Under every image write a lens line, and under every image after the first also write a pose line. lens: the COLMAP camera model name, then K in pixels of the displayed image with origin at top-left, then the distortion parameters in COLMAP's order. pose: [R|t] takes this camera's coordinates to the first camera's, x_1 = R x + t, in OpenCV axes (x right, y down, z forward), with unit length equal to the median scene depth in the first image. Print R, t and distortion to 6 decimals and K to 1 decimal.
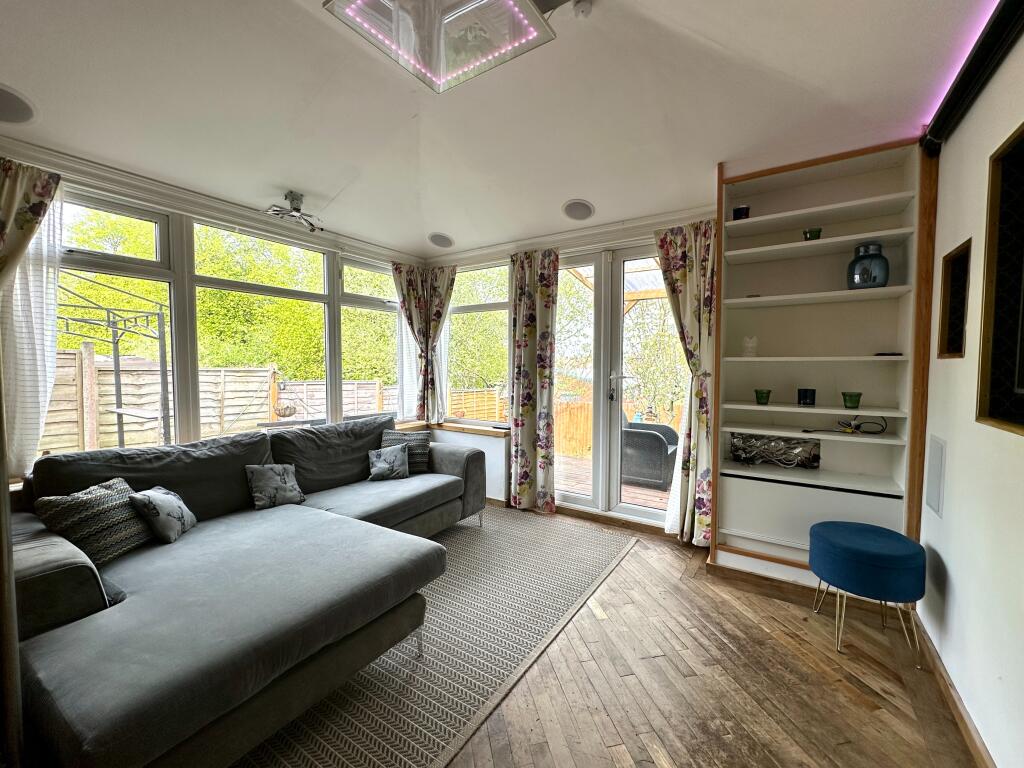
lens RADIAL K [[410.9, 0, 513.1], [0, 410.9, 384.9], [0, 0, 1]] dist [-0.004811, 0.000199]
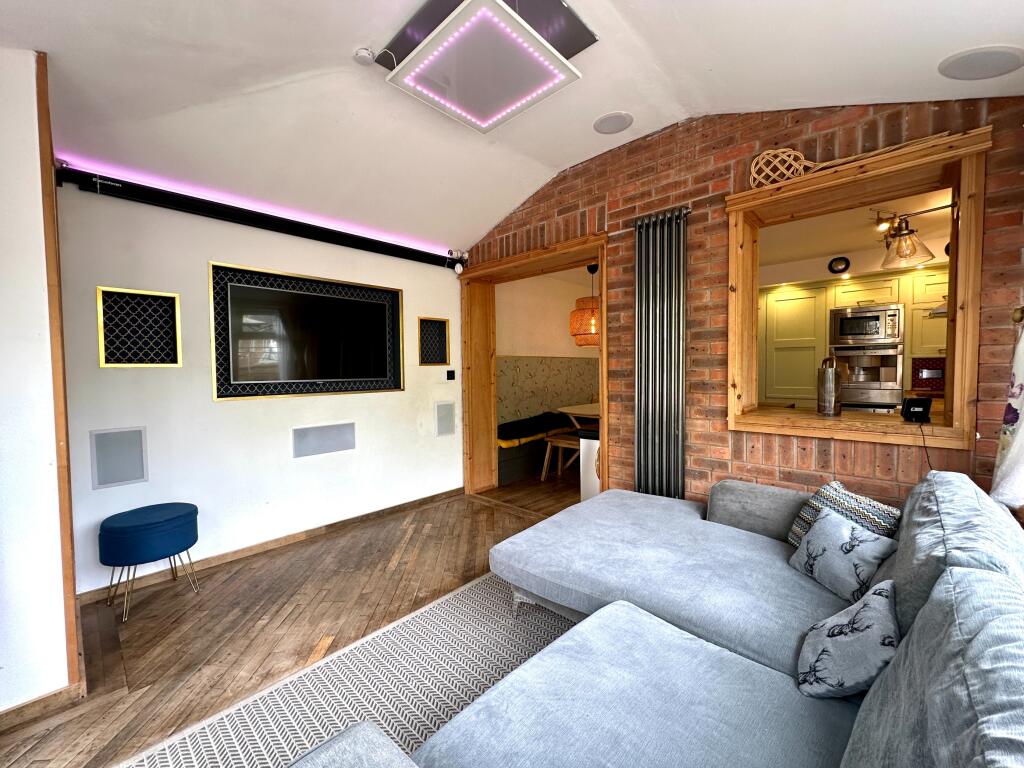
lens RADIAL K [[410.9, 0, 512.9], [0, 410.9, 384.3], [0, 0, 1]] dist [-0.004811, 0.000199]
pose [[-0.986950, 0.002836, 0.161003, -0.374913], [0.016573, 0.996325, 0.084039, -0.091229], [-0.160173, 0.085611, -0.983369, 1.905086]]
